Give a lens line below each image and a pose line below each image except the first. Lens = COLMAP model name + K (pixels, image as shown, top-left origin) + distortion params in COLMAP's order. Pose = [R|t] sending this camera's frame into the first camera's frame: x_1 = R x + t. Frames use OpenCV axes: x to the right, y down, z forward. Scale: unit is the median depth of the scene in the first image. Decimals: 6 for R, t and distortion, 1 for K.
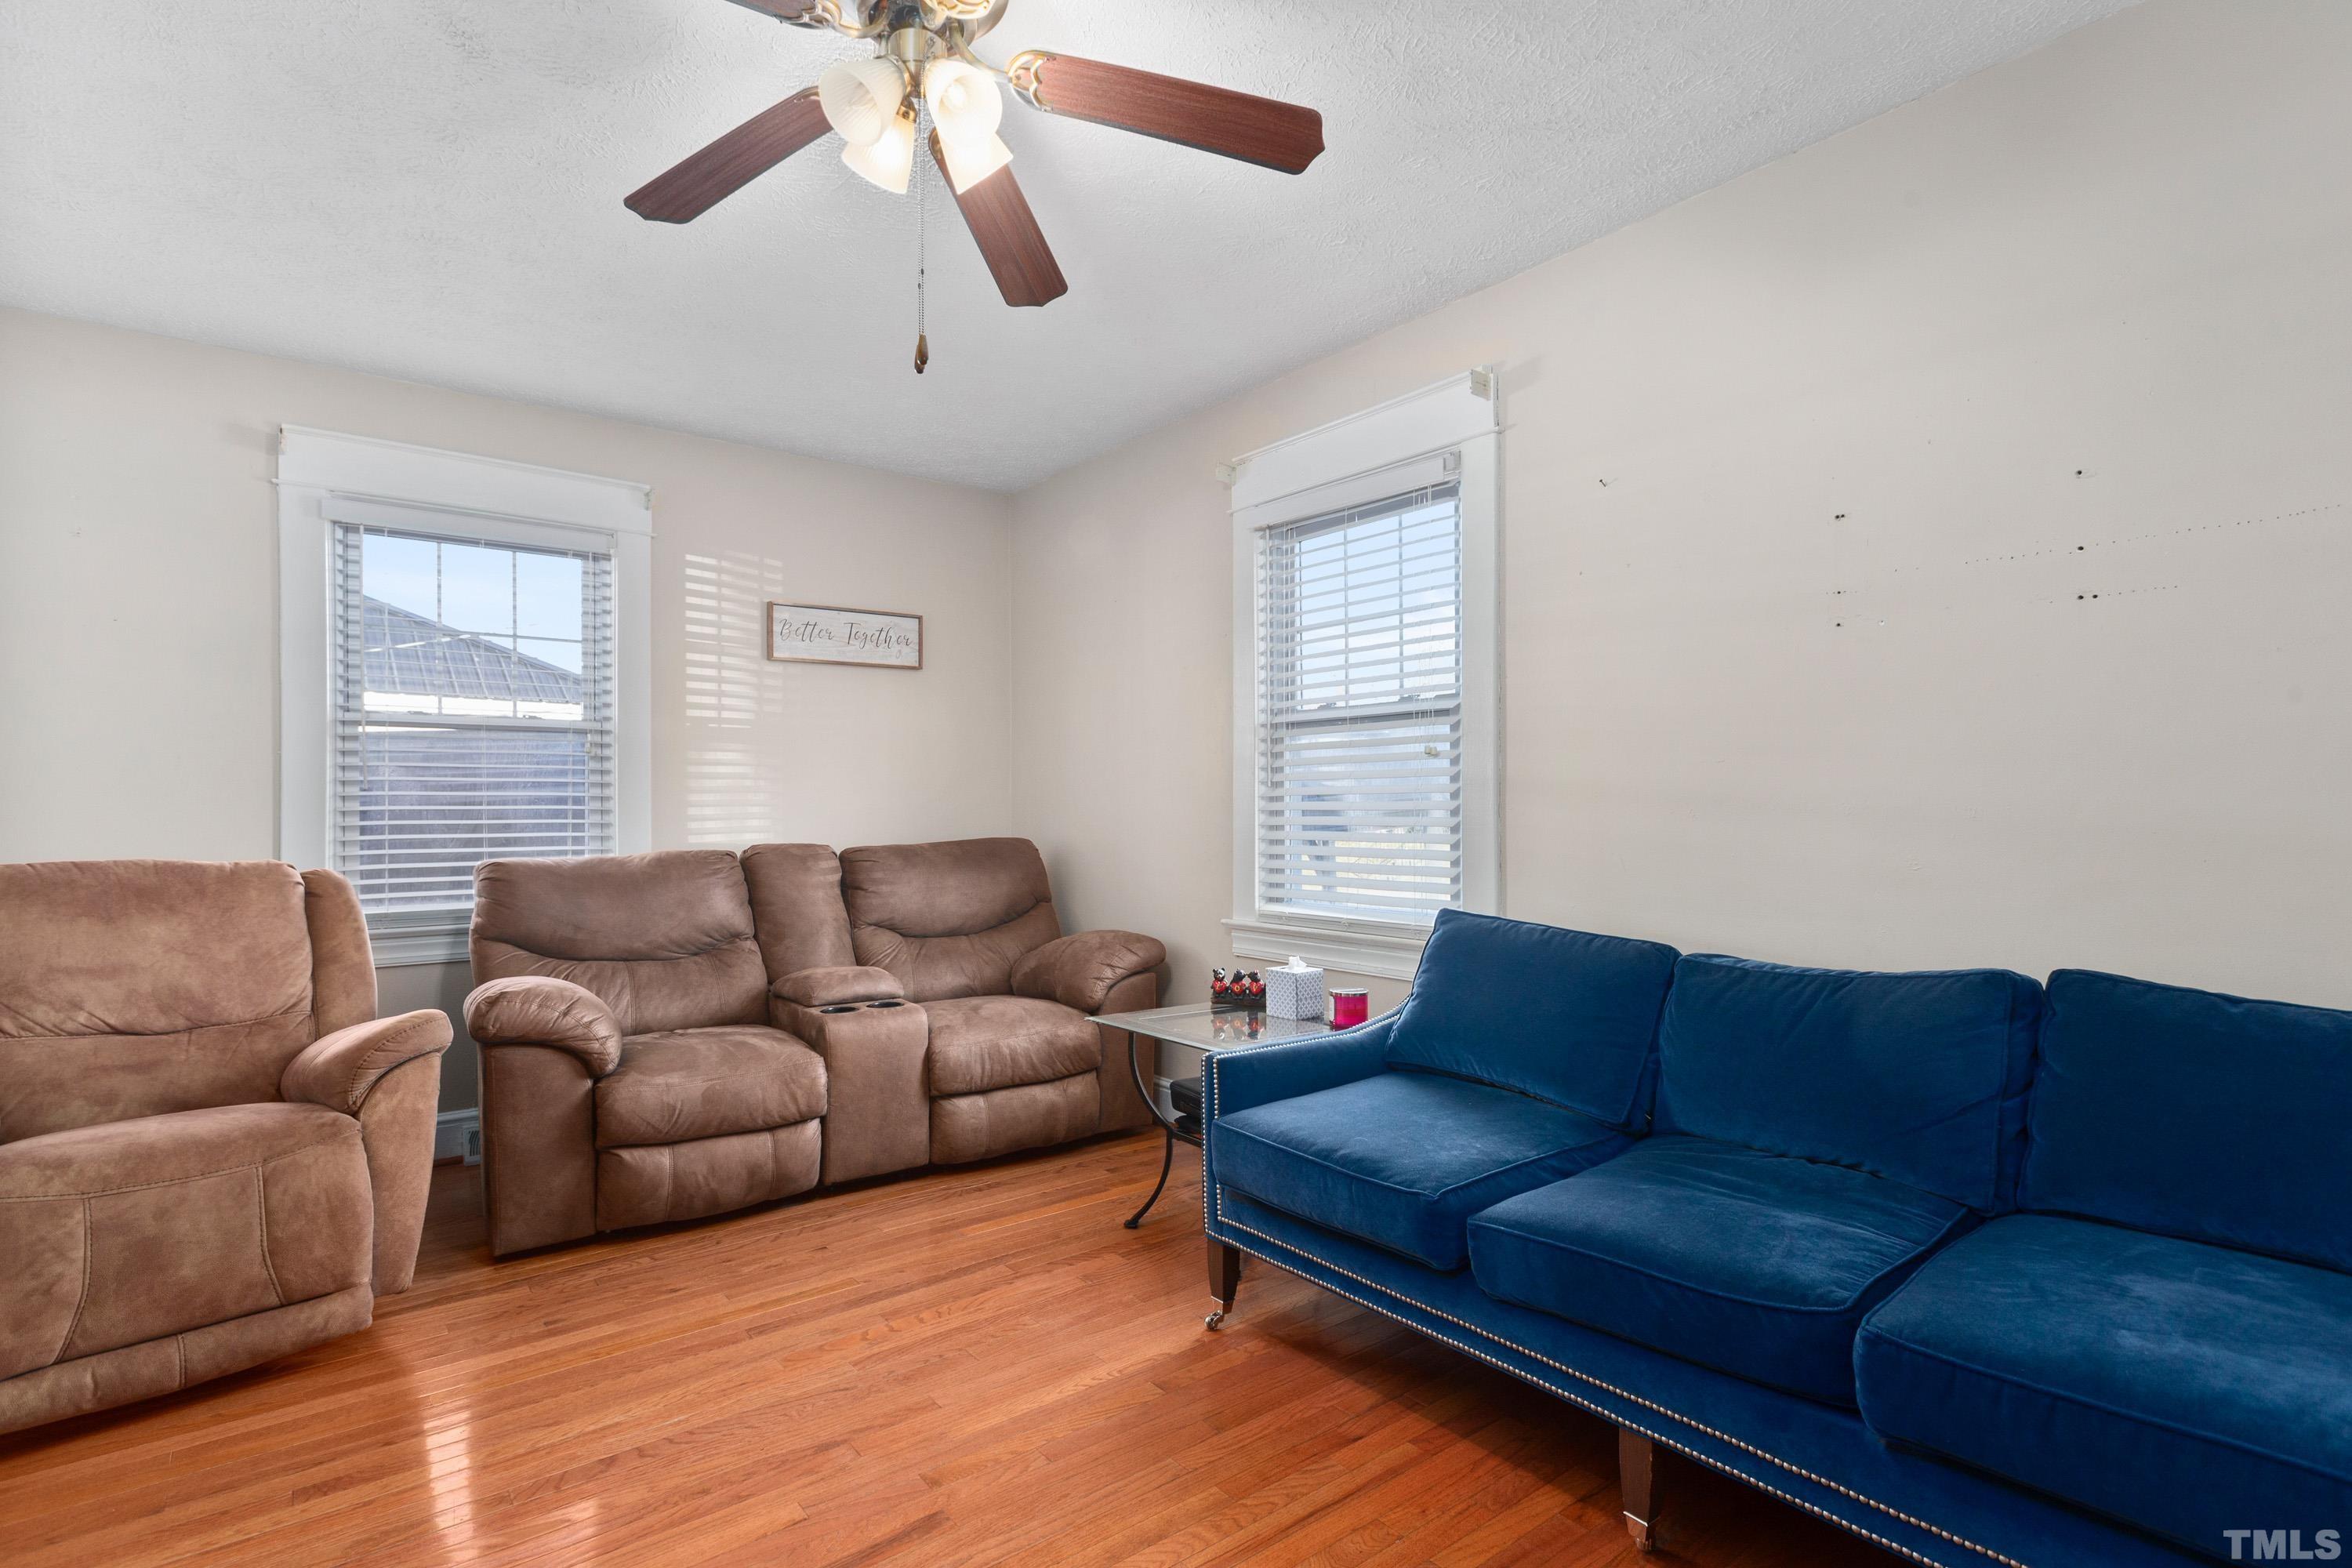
lens RADIAL K [[1132.4, 0, 1159.0], [0, 1132.4, 801.5], [0, 0, 1]] dist [-0.003665, 0.002298]
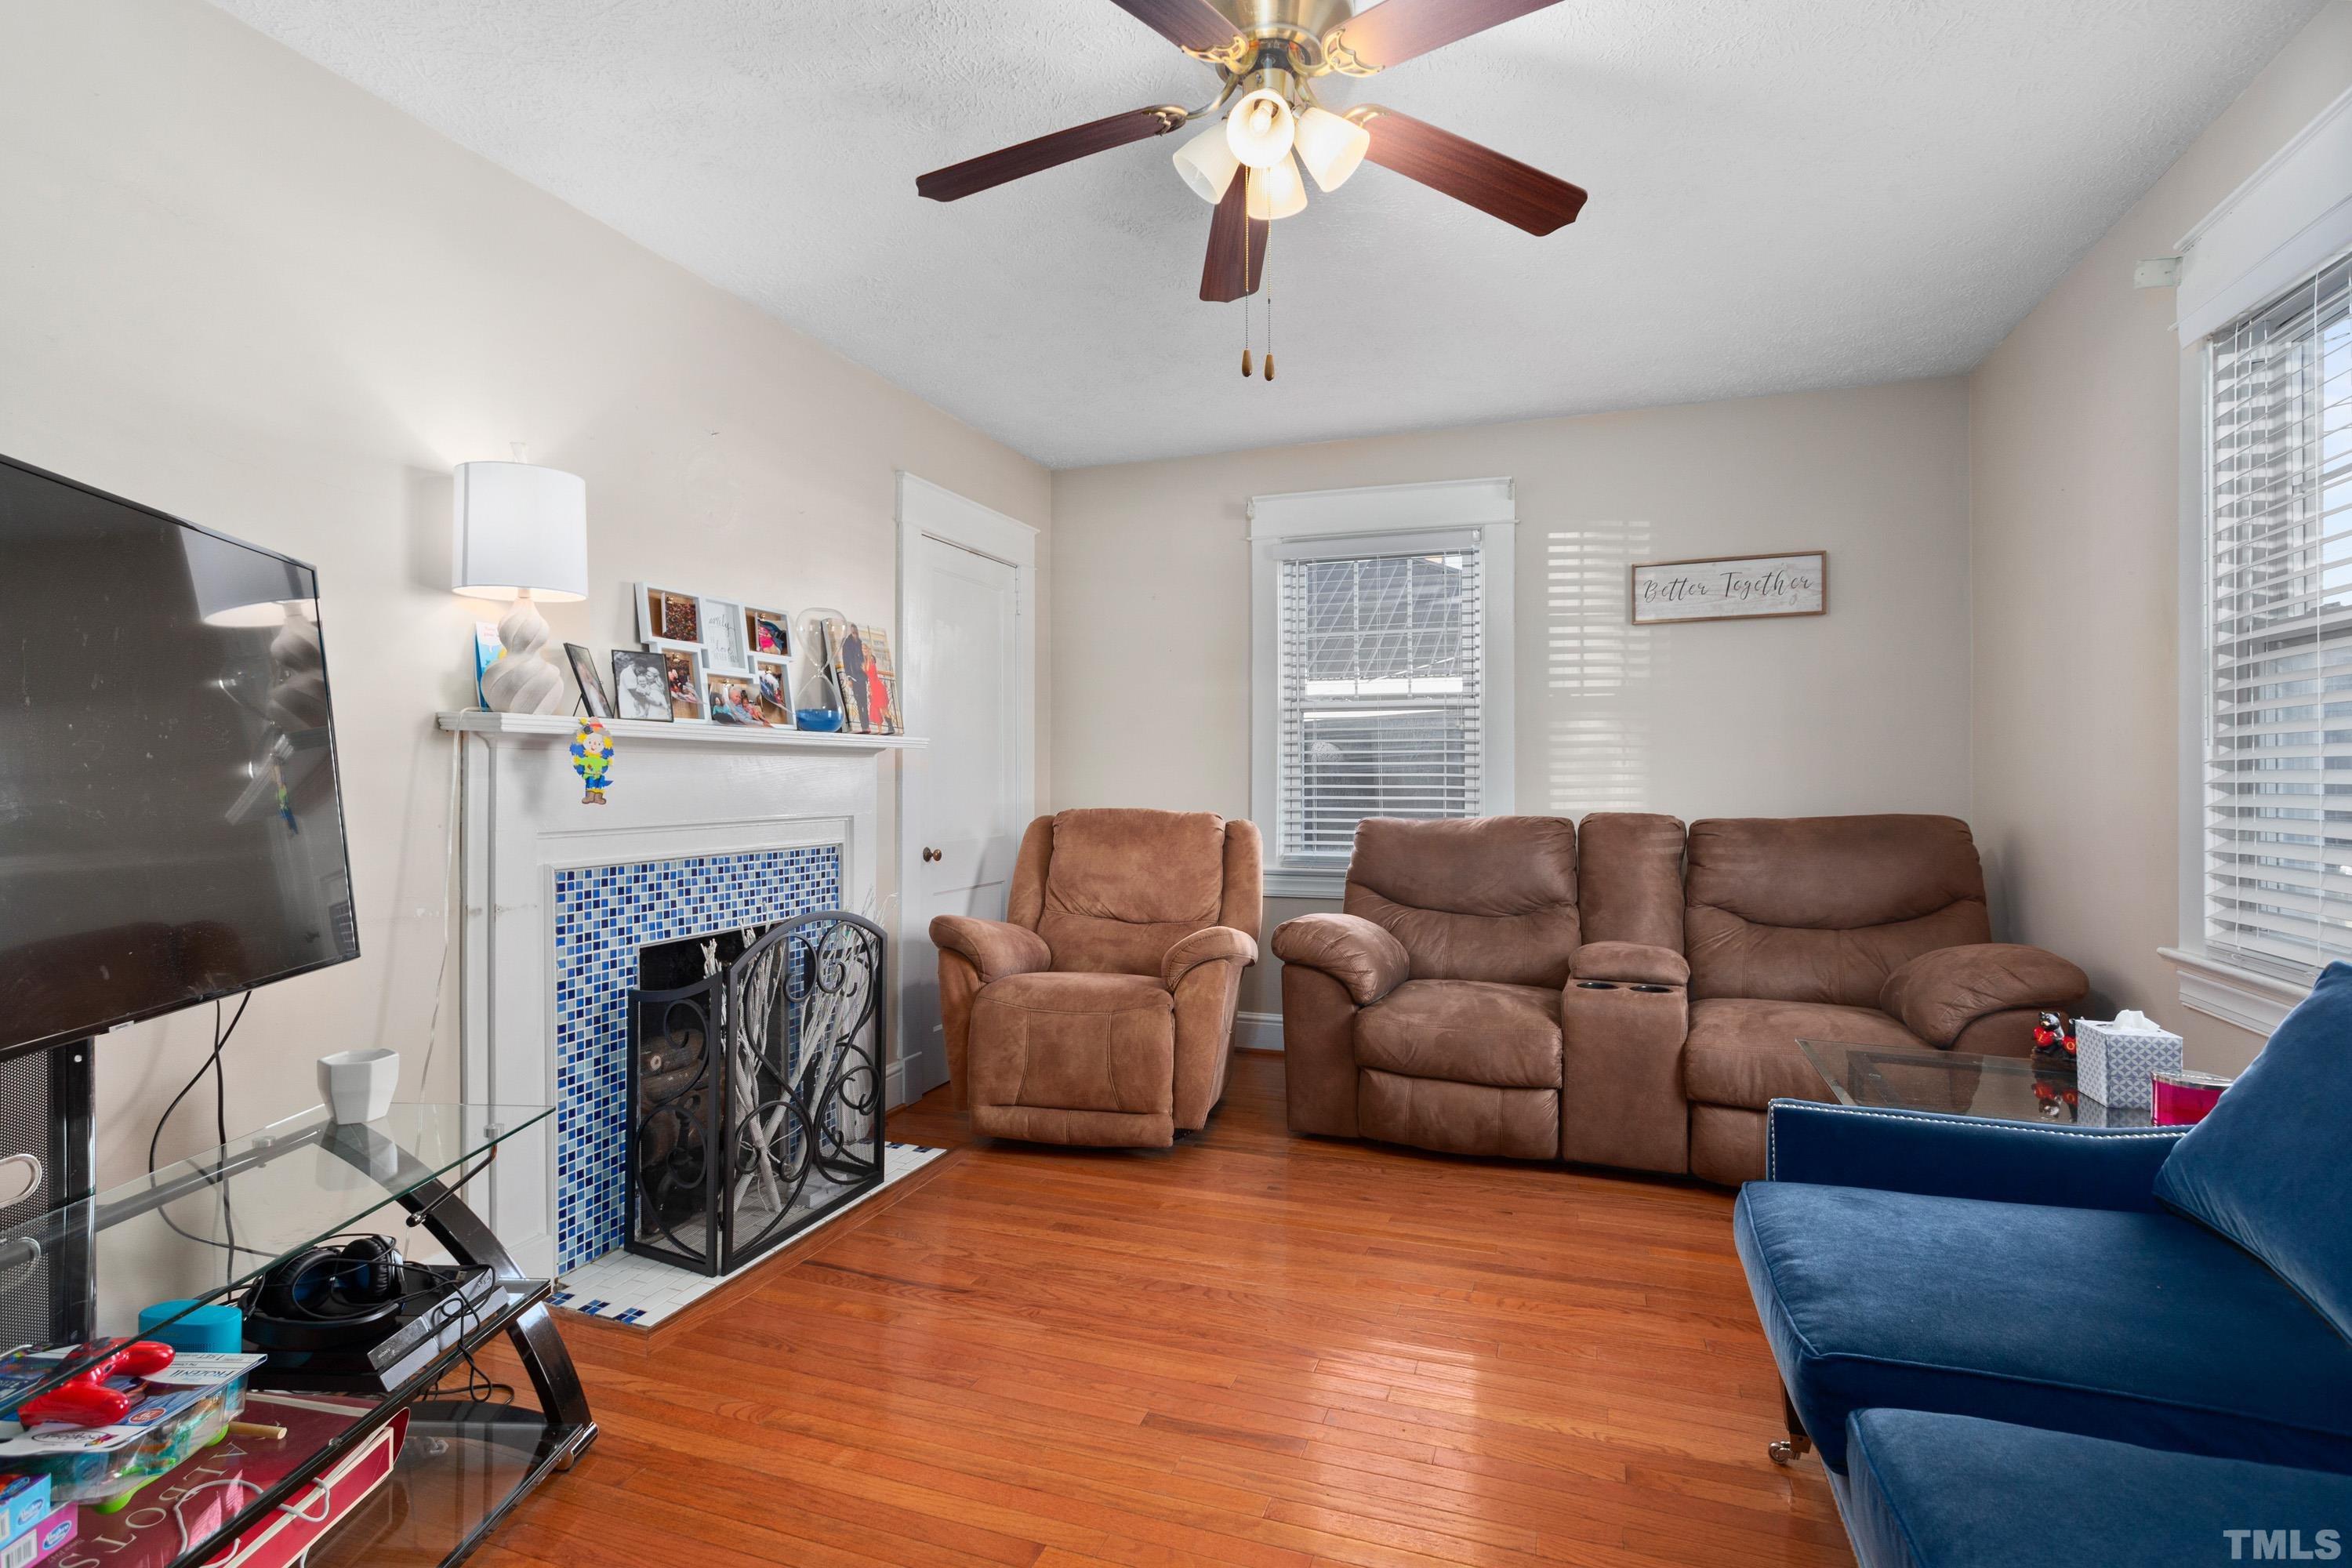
lens RADIAL K [[1132.4, 0, 1159.5], [0, 1132.4, 769.3], [0, 0, 1]] dist [-0.003665, 0.002298]
pose [[0.529618, 0.000000, -0.848236, 0.370979], [0.002525, 0.999996, 0.001576, -0.003813], [0.848232, -0.002977, 0.529616, 0.188215]]
